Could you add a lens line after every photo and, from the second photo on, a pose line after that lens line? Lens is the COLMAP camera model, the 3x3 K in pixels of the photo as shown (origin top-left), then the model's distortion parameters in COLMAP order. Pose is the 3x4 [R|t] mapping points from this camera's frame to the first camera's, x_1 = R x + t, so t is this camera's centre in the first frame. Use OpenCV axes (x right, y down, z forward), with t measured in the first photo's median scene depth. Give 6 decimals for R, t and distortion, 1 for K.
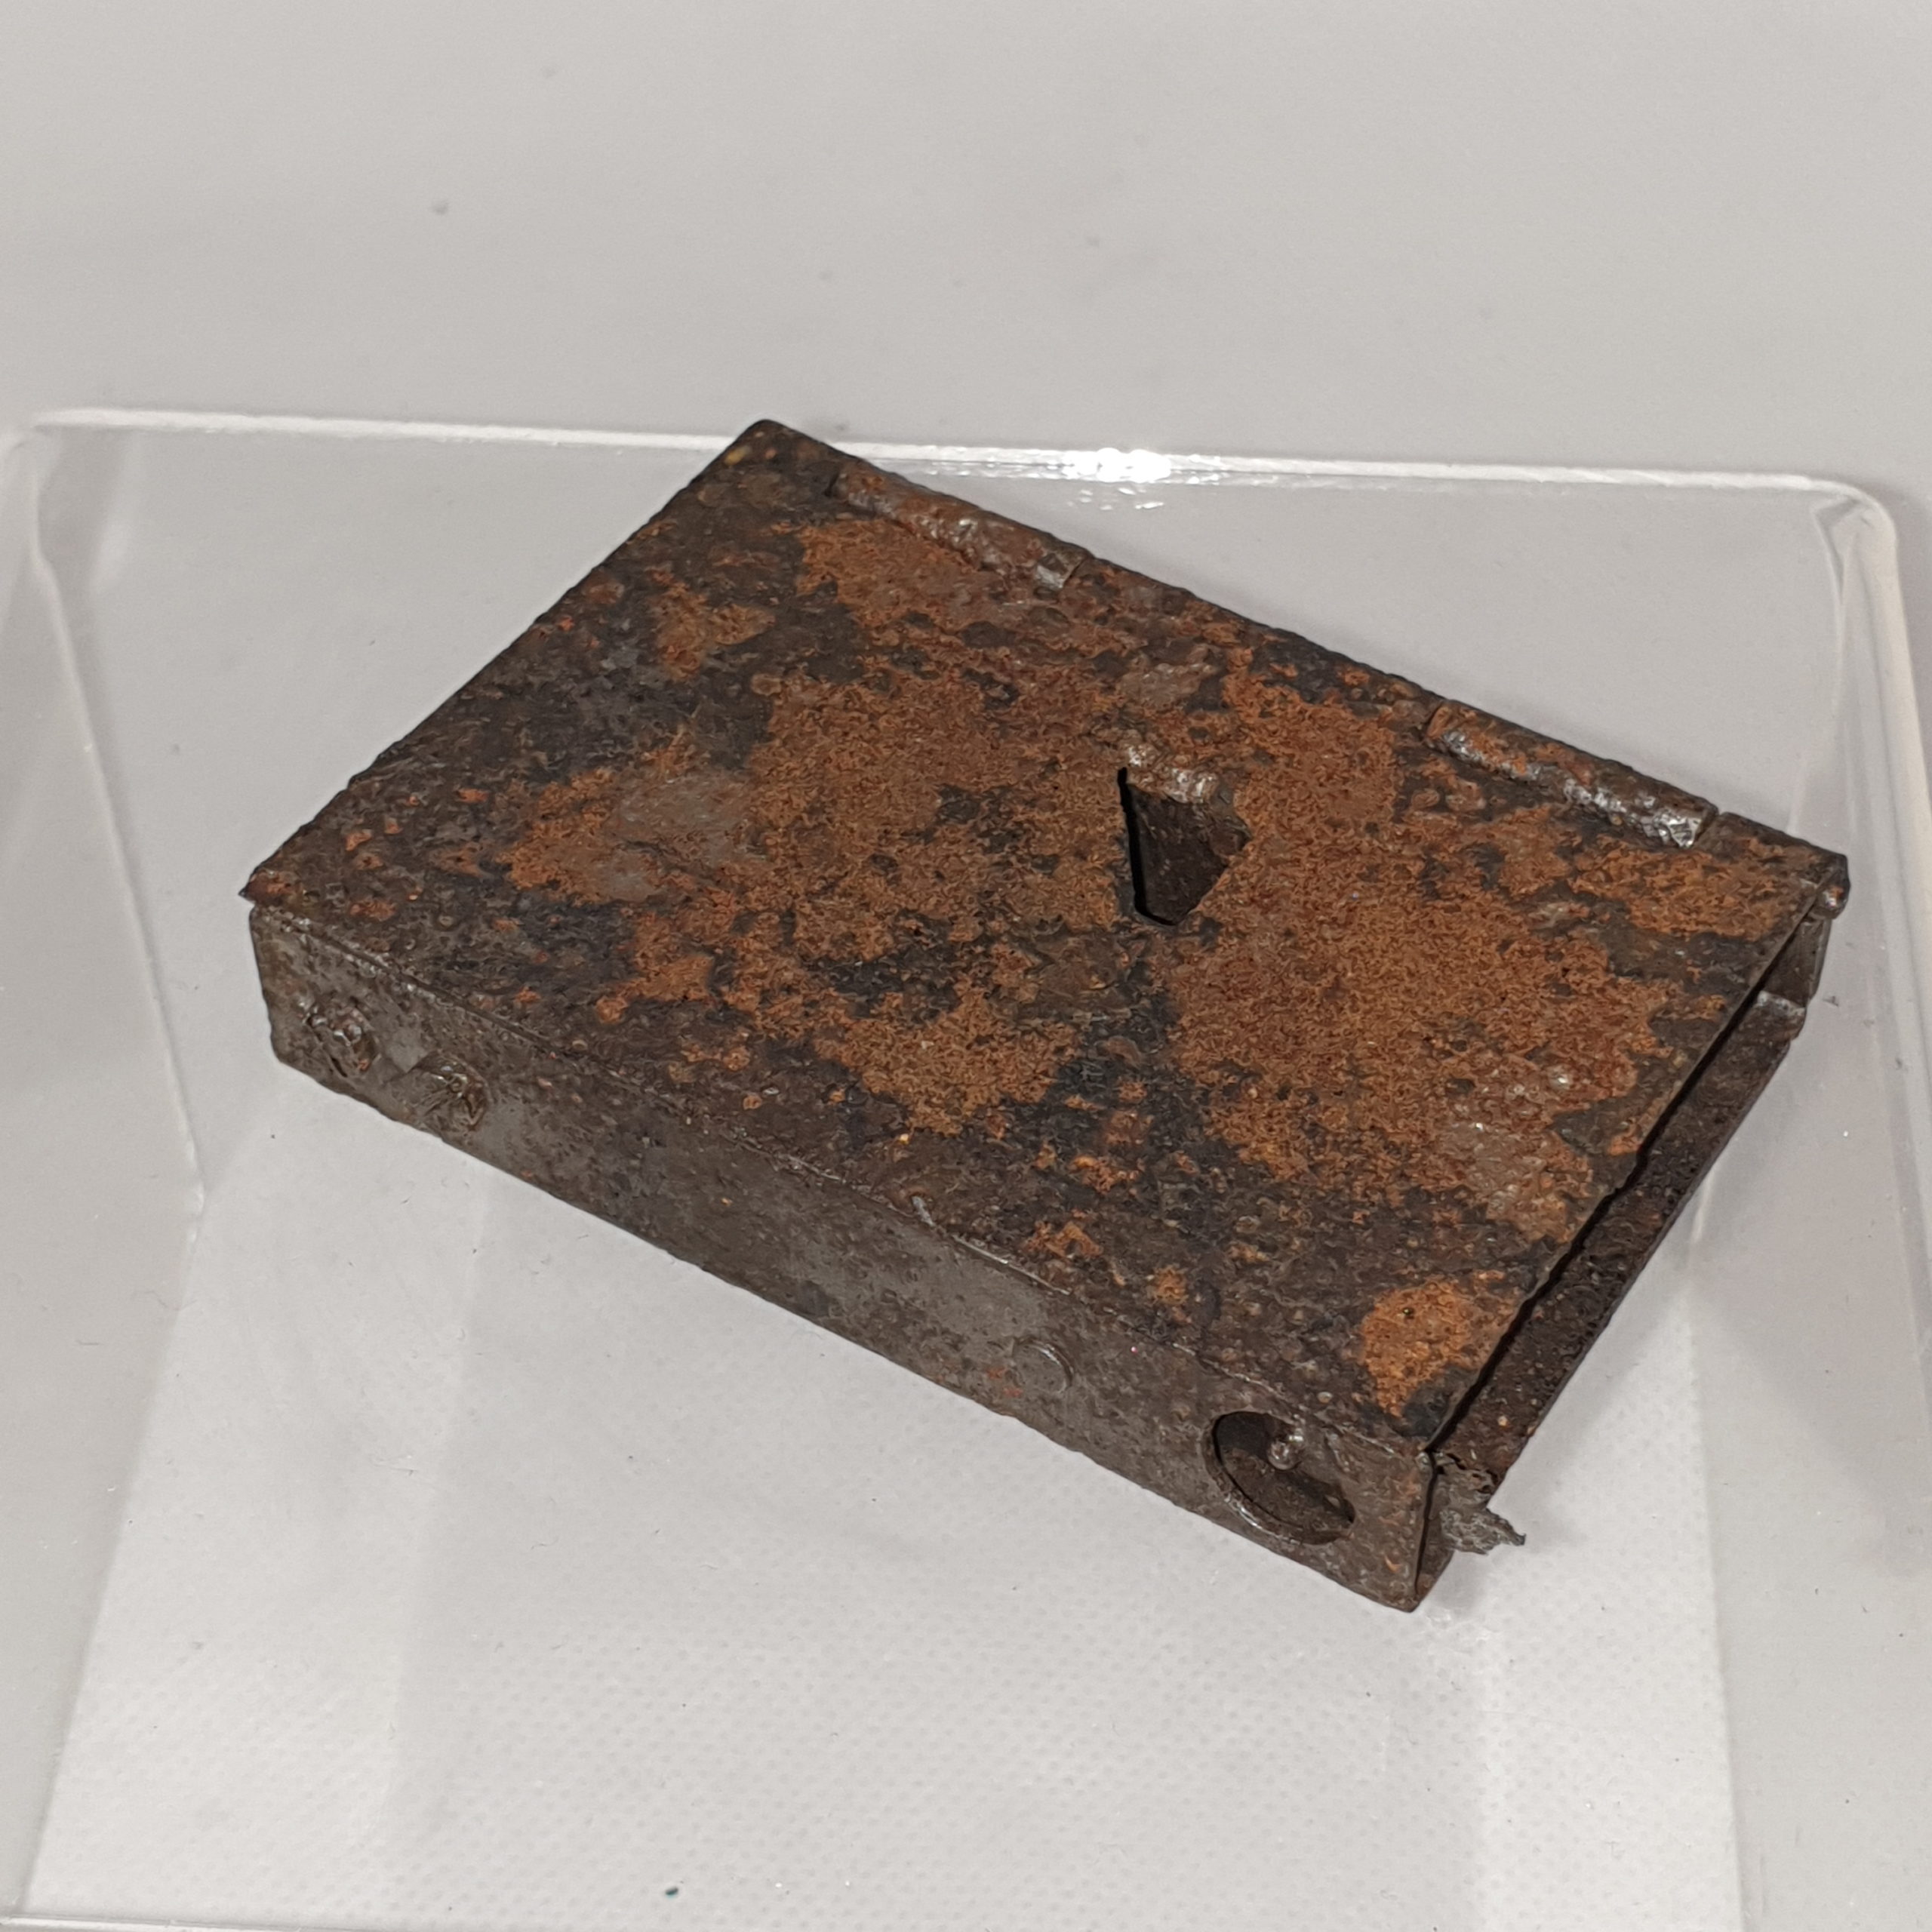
lens RADIAL K [[3984.6, 0, 981.8], [0, 3984.6, 988.8], [0, 0, 1]] dist [0.369019, -2.064064]
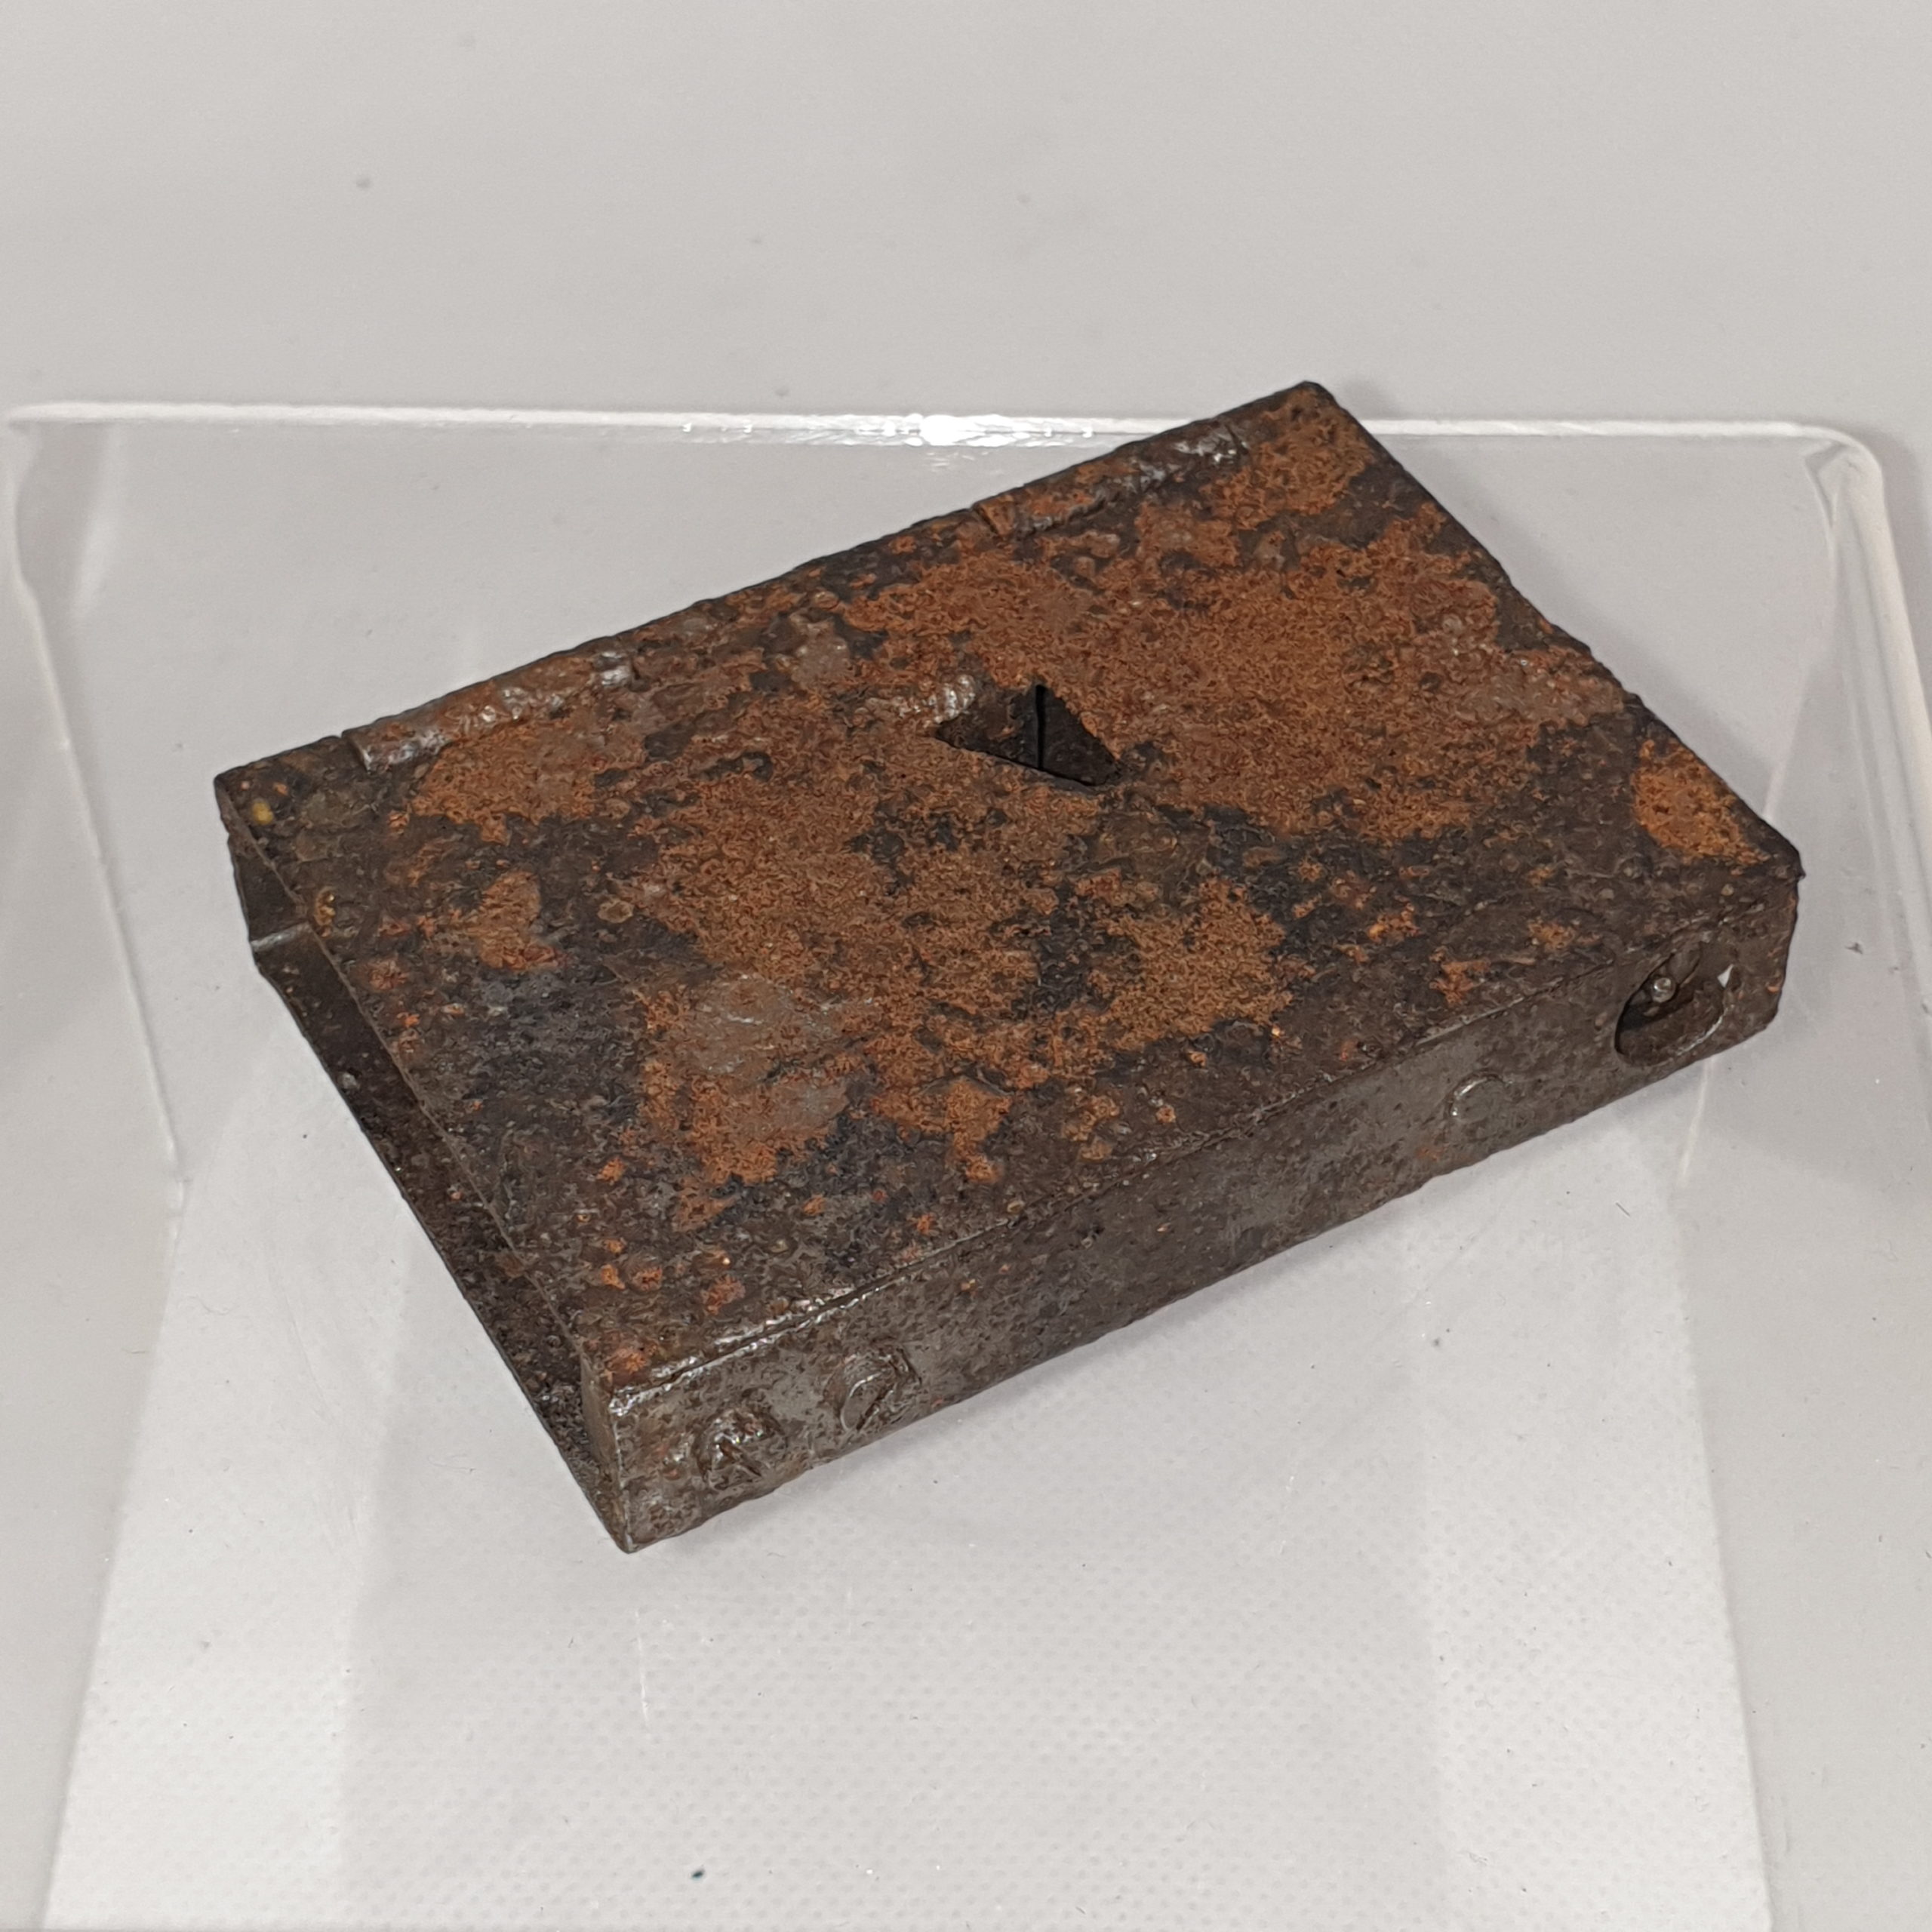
lens RADIAL K [[3984.6, 0, 981.8], [0, 3984.6, 988.8], [0, 0, 1]] dist [0.369019, -2.064064]
pose [[0.472413, -0.645237, 0.600413, -0.615605], [0.636327, 0.721042, 0.274200, -0.277898], [-0.609847, 0.252523, 0.751212, 0.261229]]
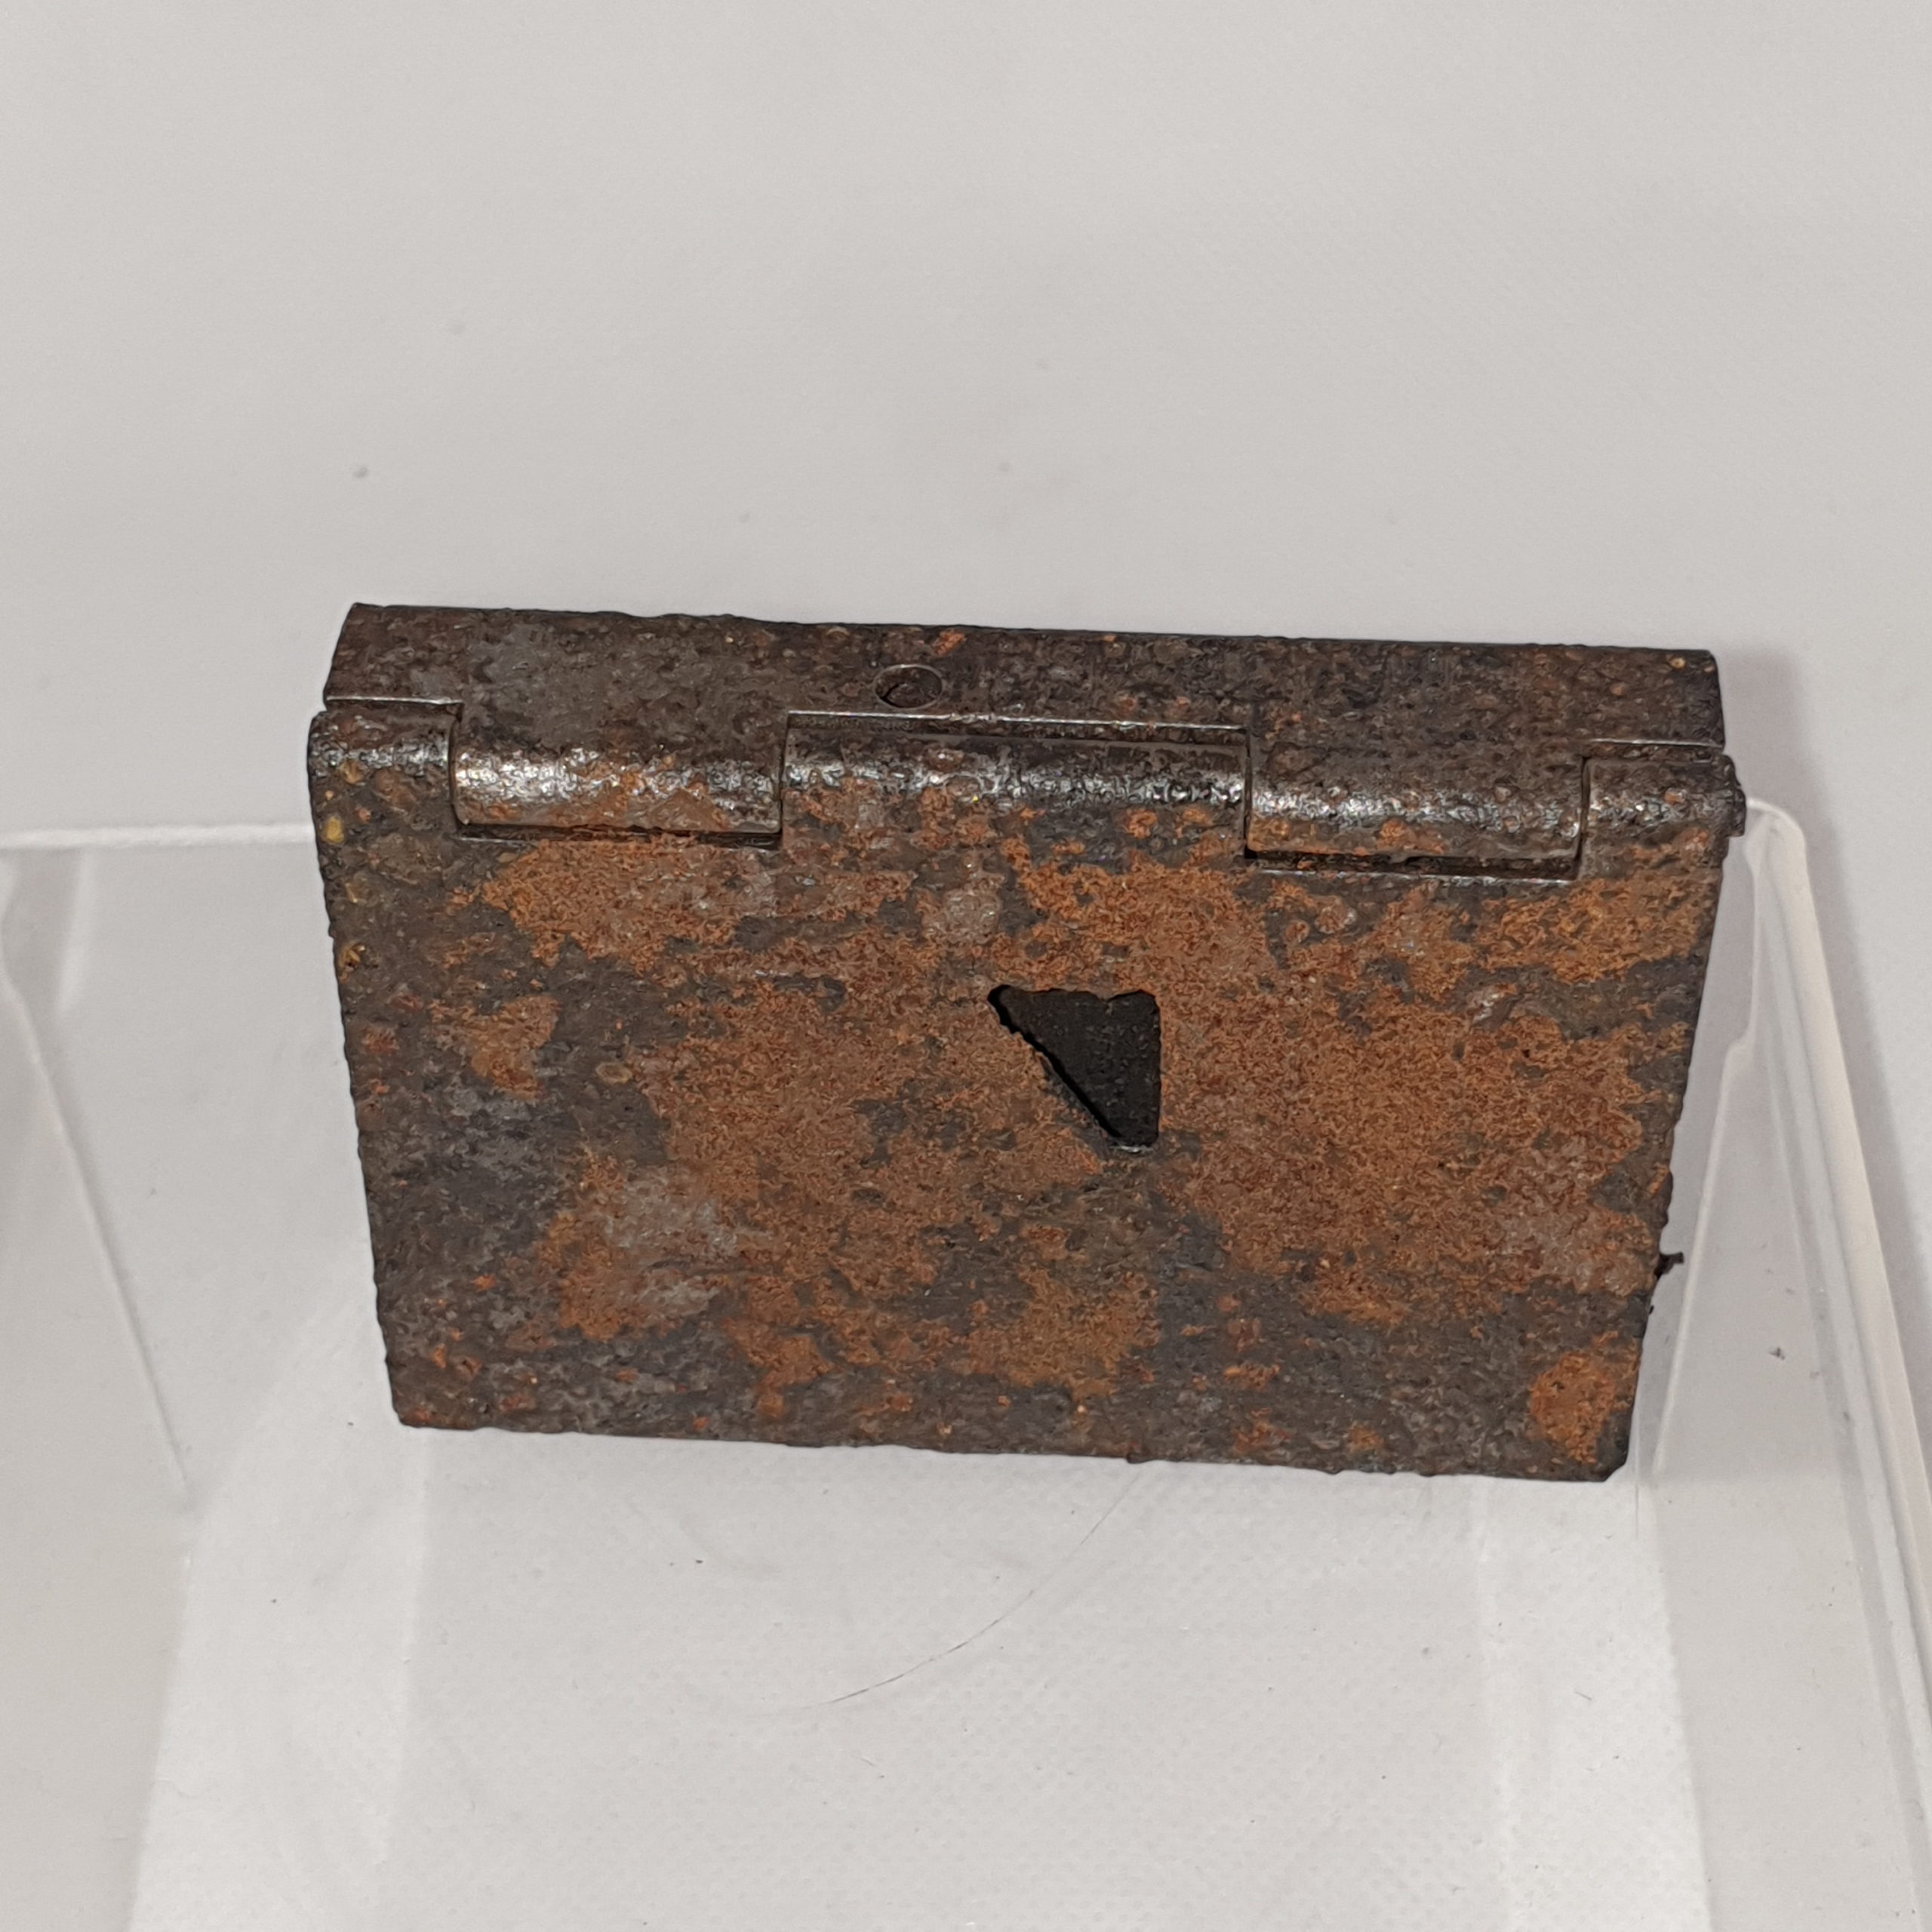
lens RADIAL K [[3984.6, 0, 981.8], [0, 3984.6, 988.8], [0, 0, 1]] dist [0.369019, -2.064064]
pose [[0.845760, -0.356929, -0.396601, 0.421002], [0.422292, -0.006545, 0.906436, -0.939168], [-0.326129, -0.934109, 0.145193, 0.893918]]
